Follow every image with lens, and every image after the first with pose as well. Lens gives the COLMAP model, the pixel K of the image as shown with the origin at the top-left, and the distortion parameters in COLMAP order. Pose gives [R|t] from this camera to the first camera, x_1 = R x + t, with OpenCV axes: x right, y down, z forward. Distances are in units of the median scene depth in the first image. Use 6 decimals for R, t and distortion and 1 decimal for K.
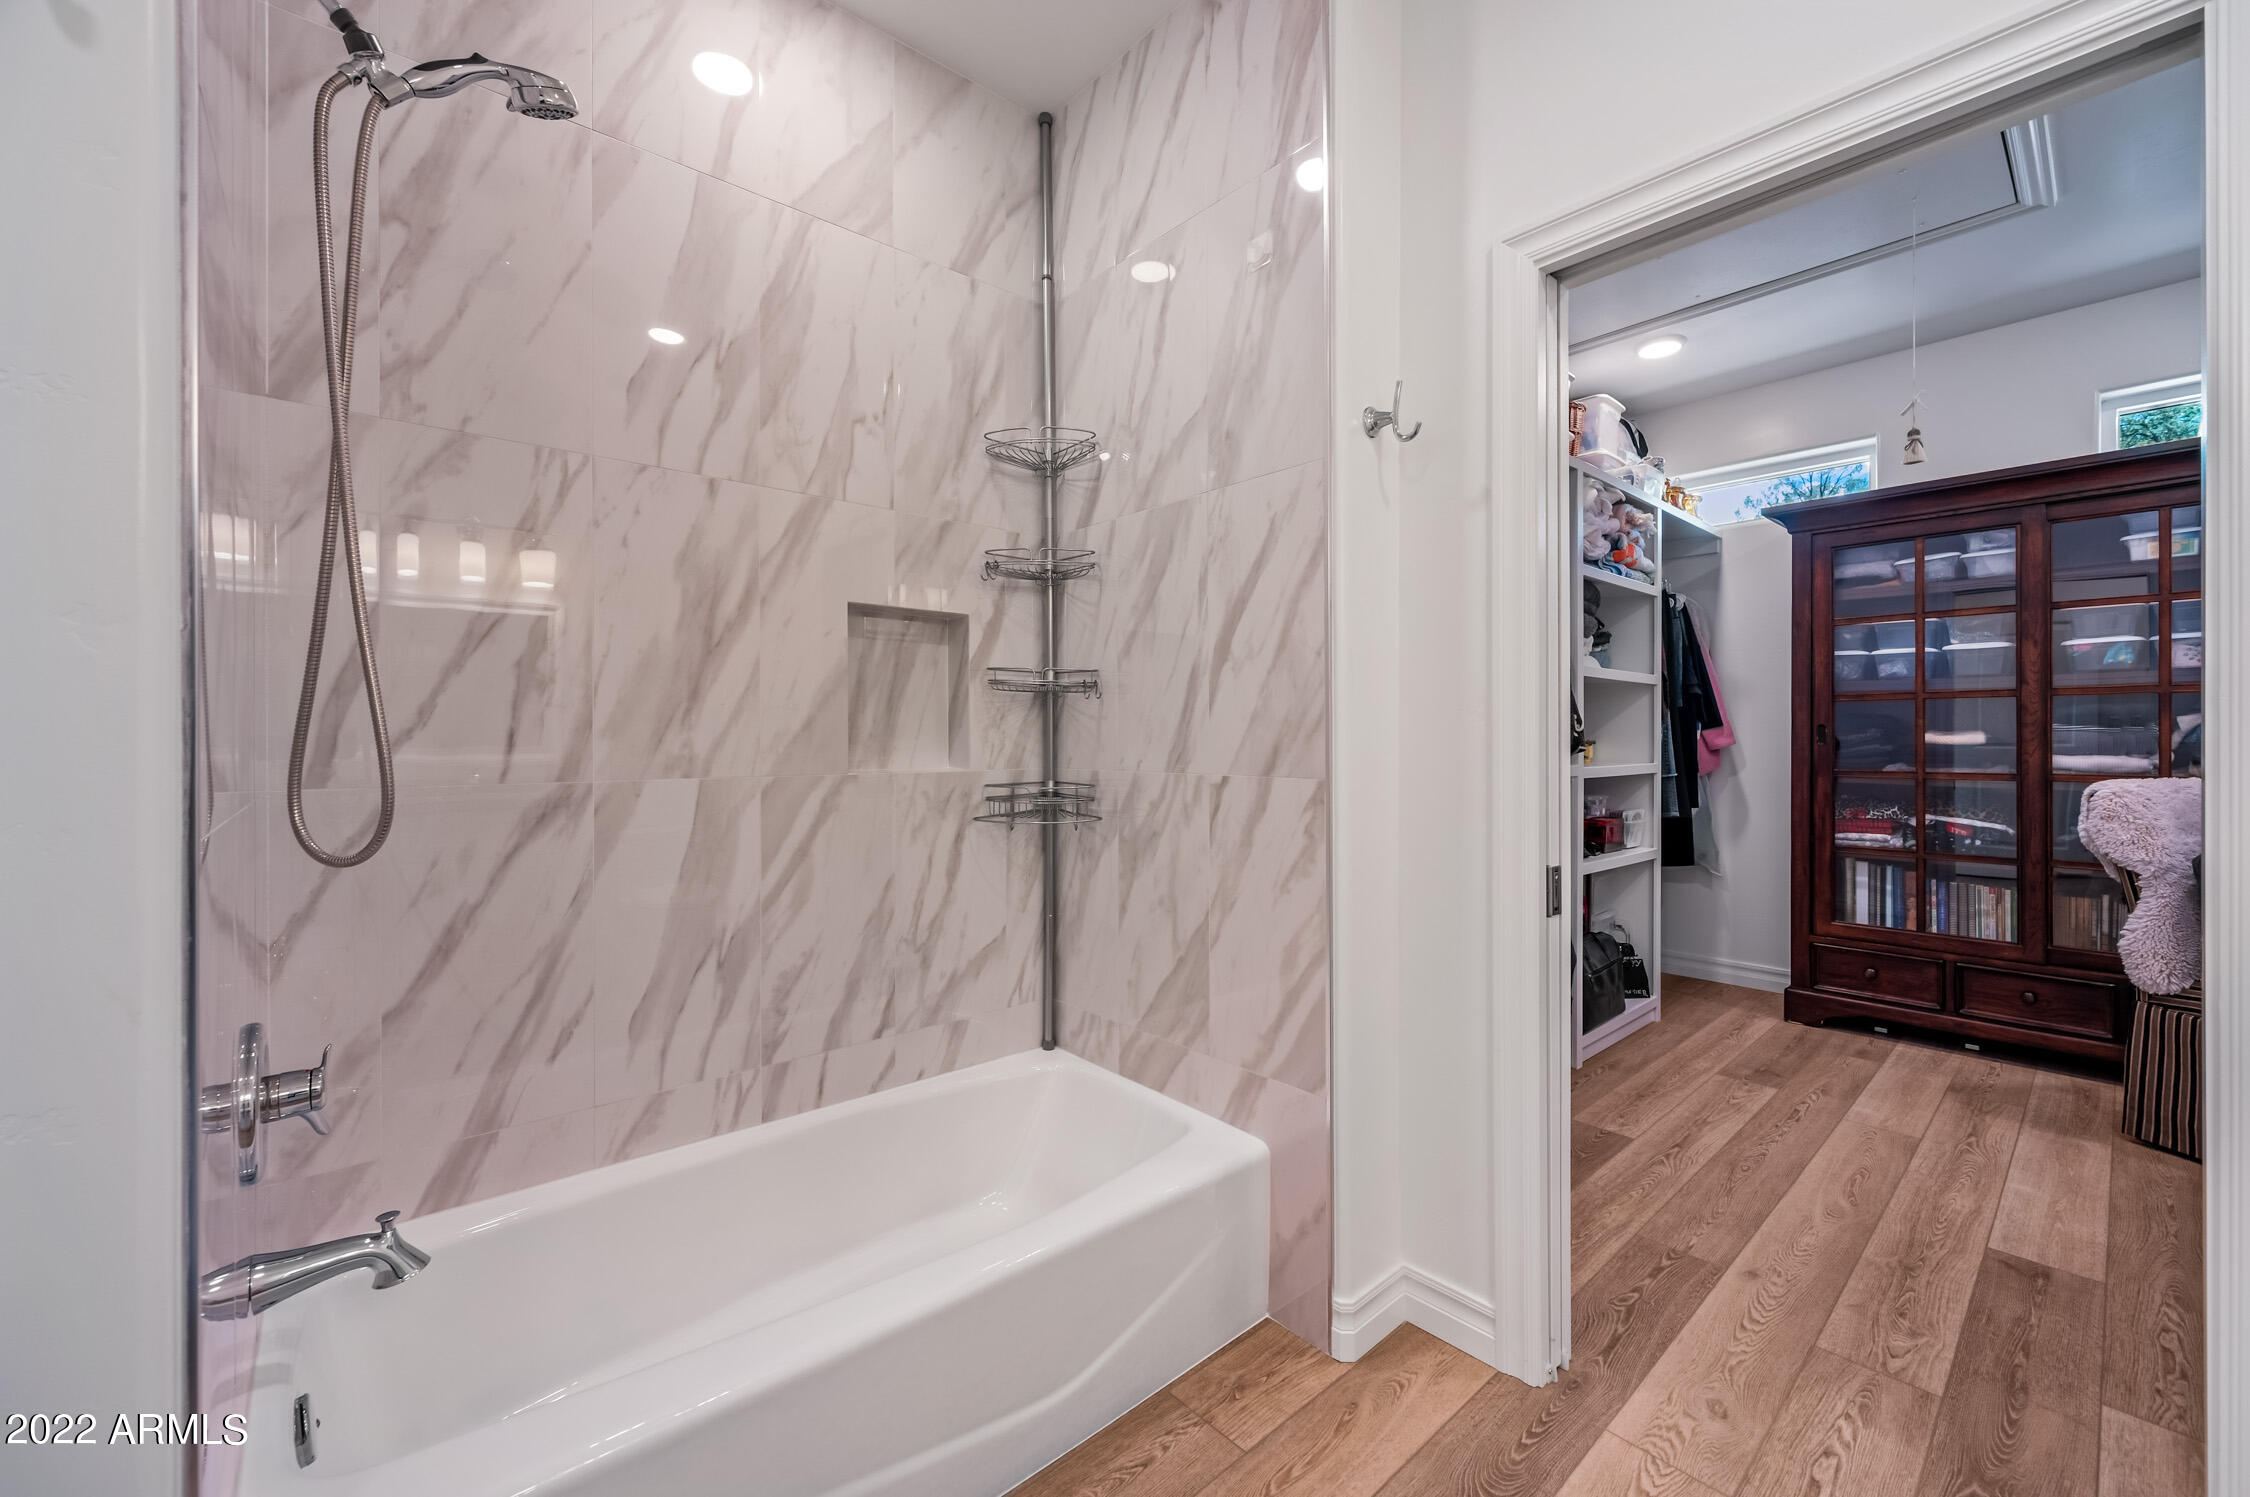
lens RADIAL K [[889.9, 0, 1126.8], [0, 889.9, 740.3], [0, 0, 1]] dist [-0.002749, 0.000495]
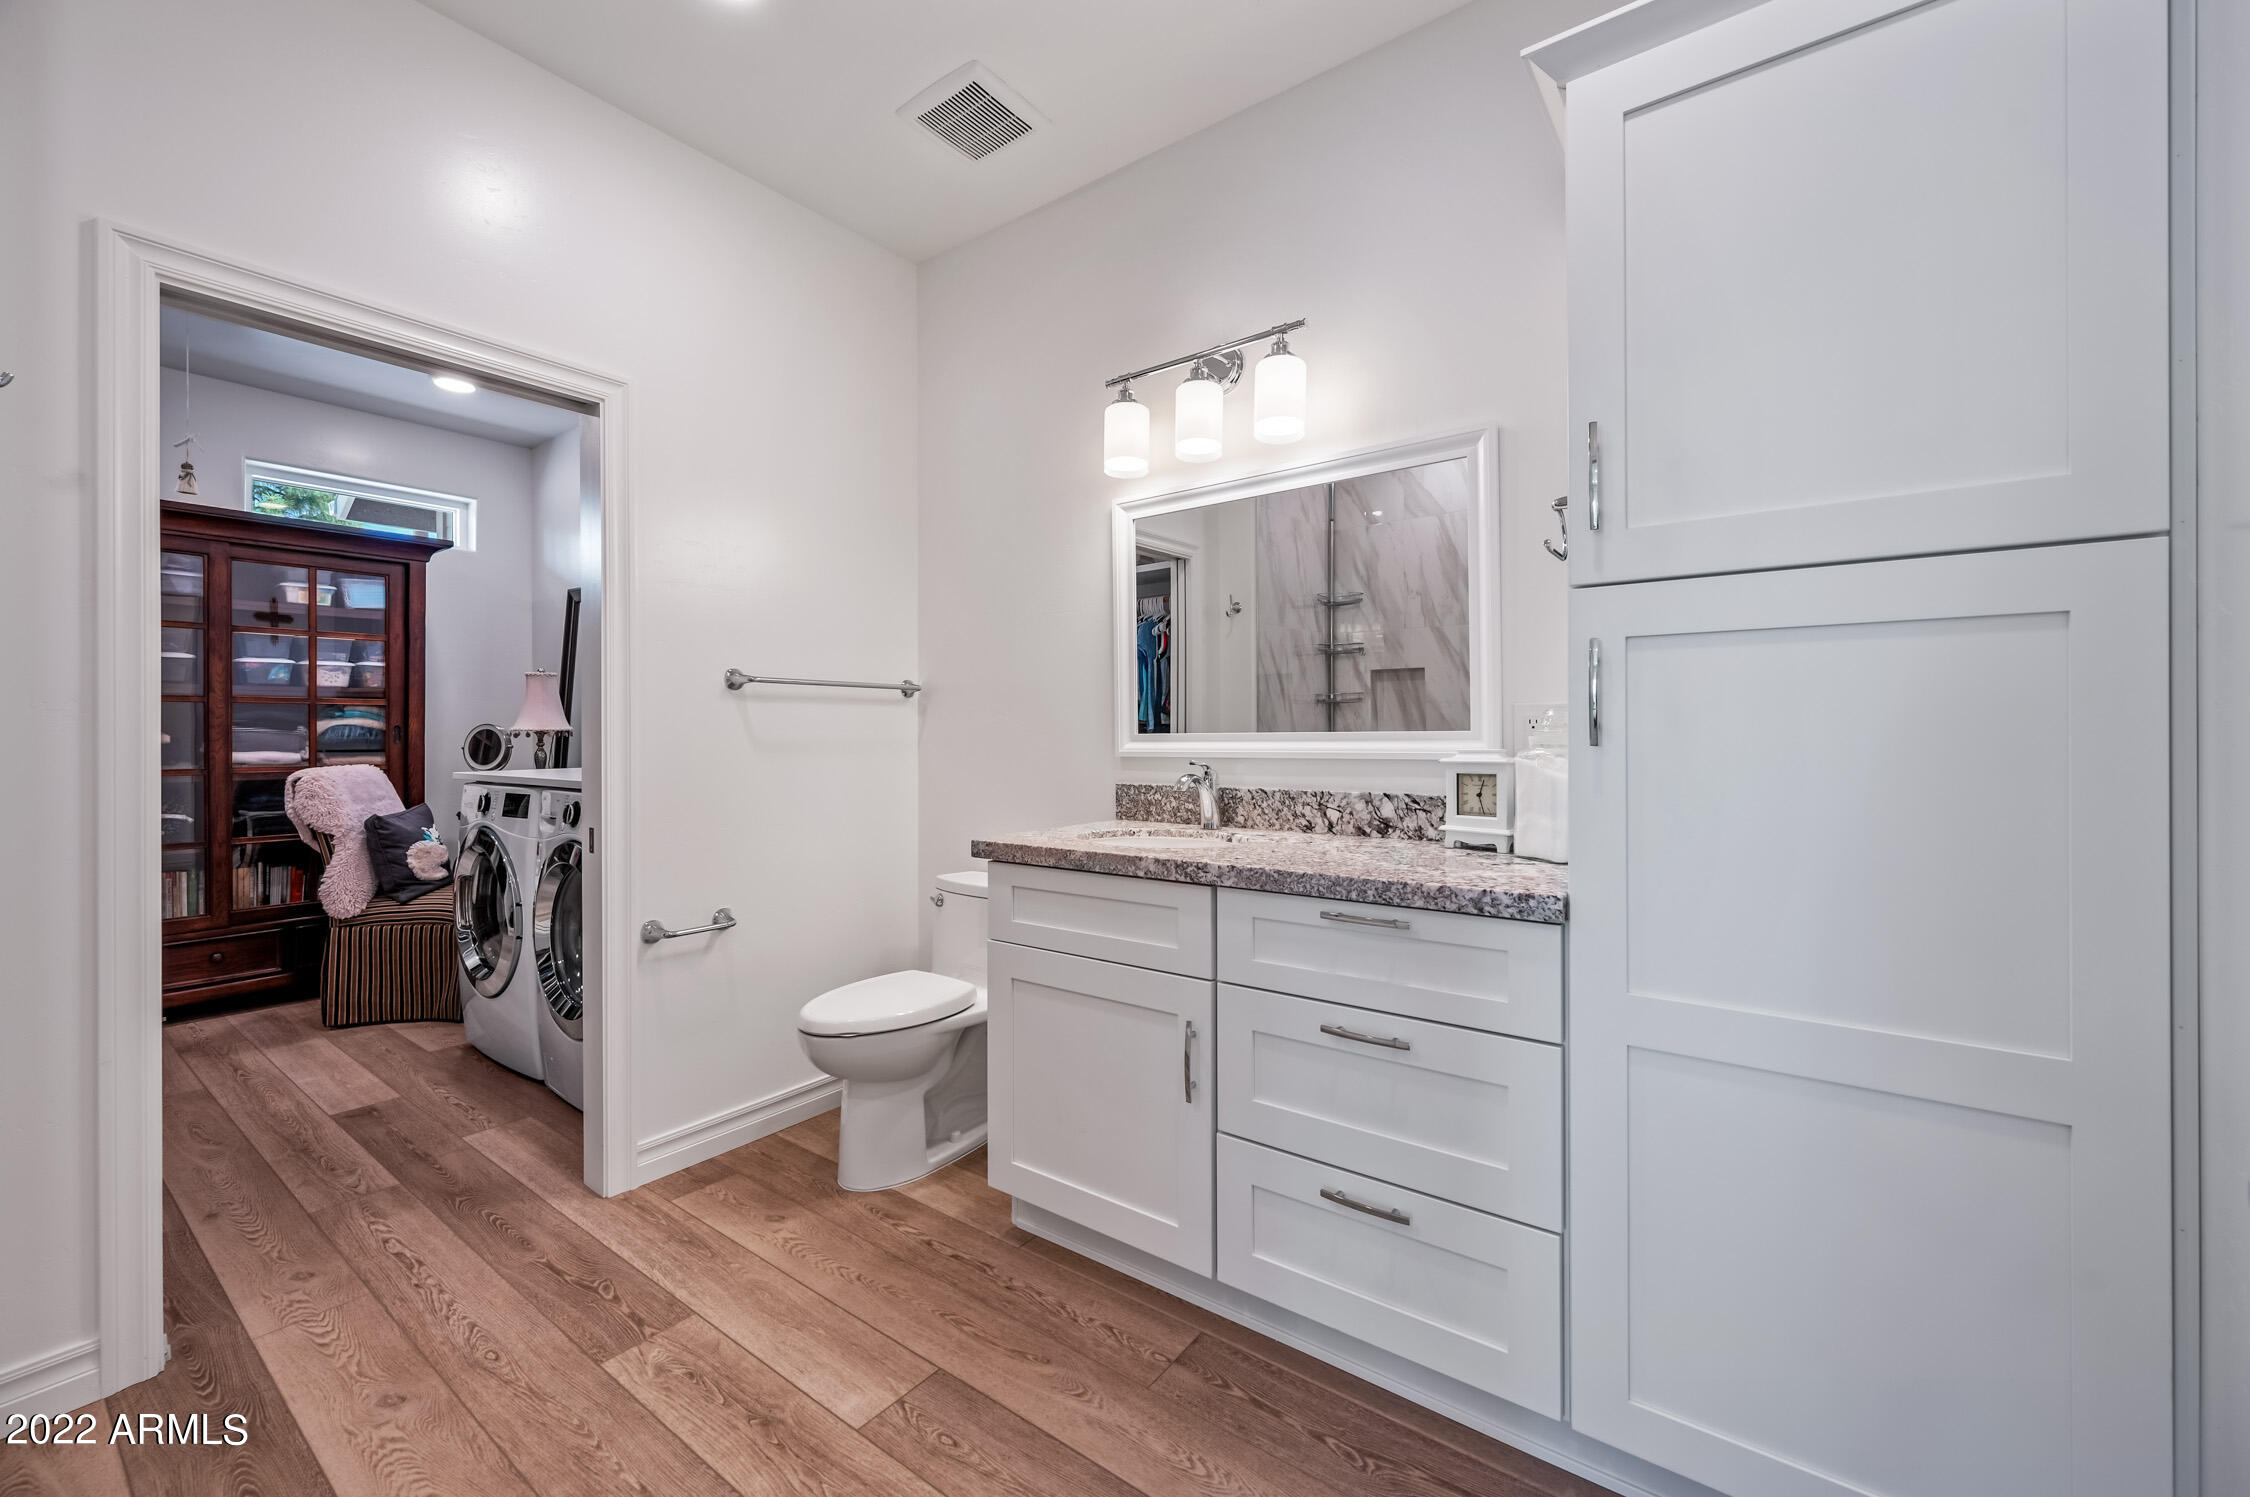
lens RADIAL K [[889.9, 0, 1126.8], [0, 889.9, 740.3], [0, 0, 1]] dist [-0.002749, 0.000495]
pose [[-0.207038, -0.005401, 0.978318, -0.383078], [0.004783, 0.999967, 0.006533, -0.000937], [-0.978321, 0.006032, -0.207005, 0.058782]]
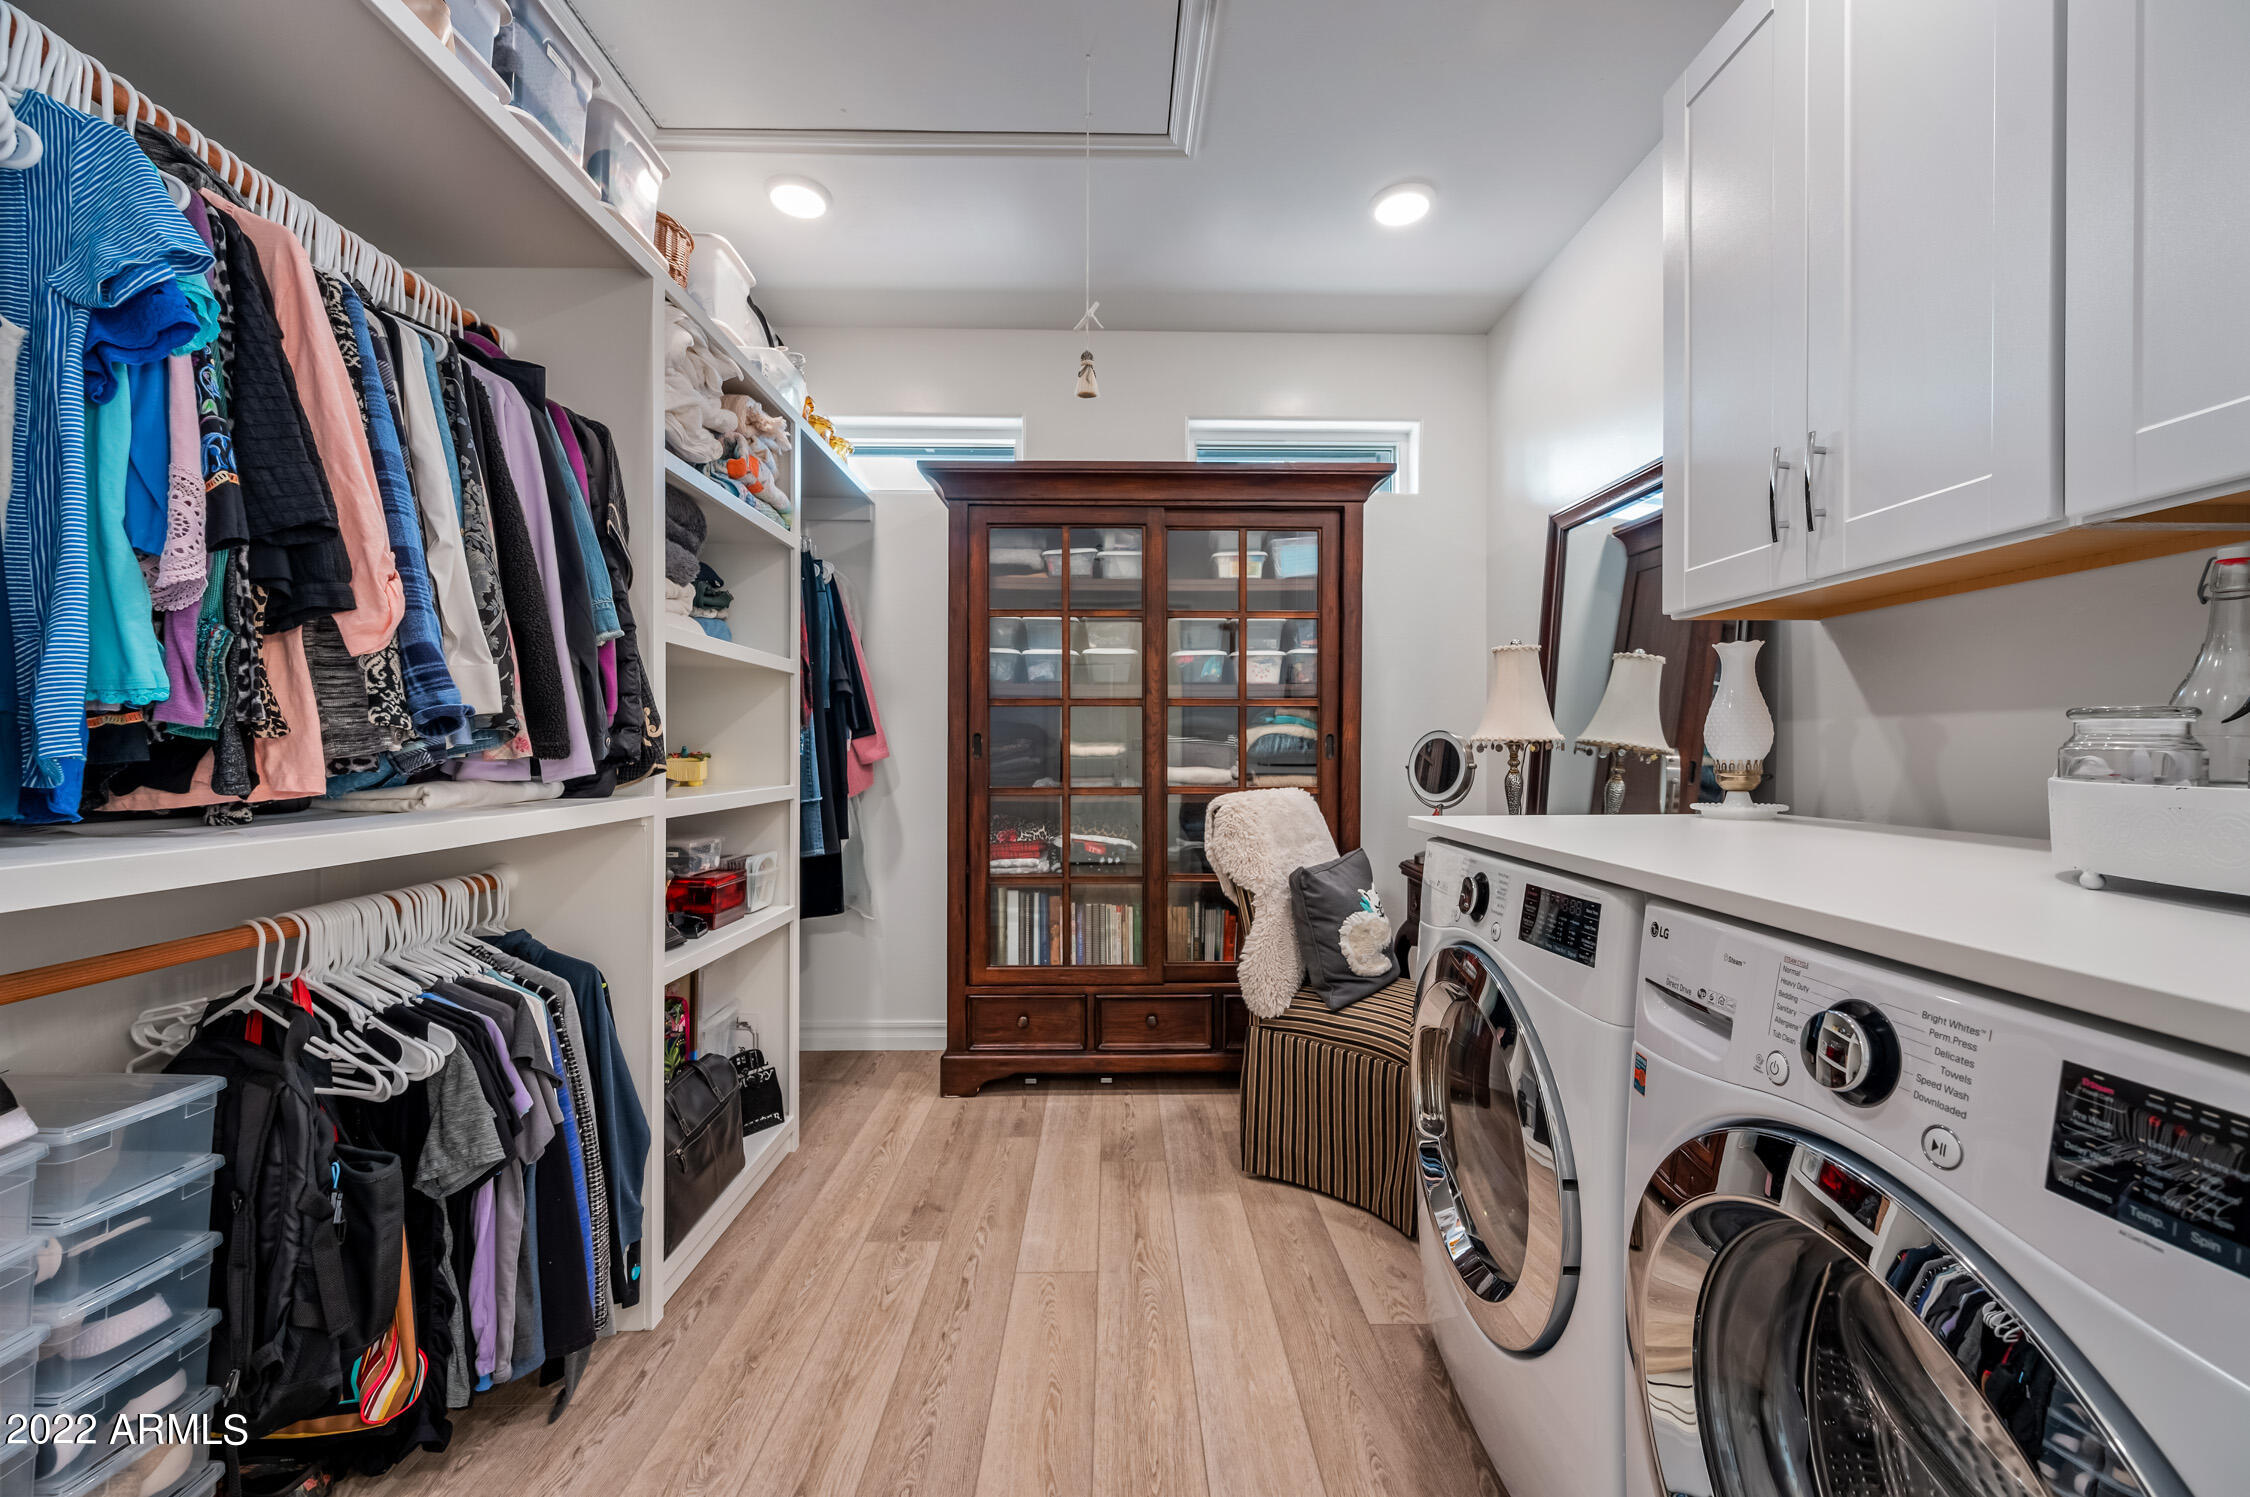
lens RADIAL K [[890.1, 0, 1131.2], [0, 890.1, 745.2], [0, 0, 1]] dist [-0.000828, 0.000421]
pose [[0.647184, 0.003881, 0.762324, 0.265813], [0.001408, 0.999979, -0.006286, -0.001490], [-0.762333, 0.005141, 0.647165, 0.389868]]
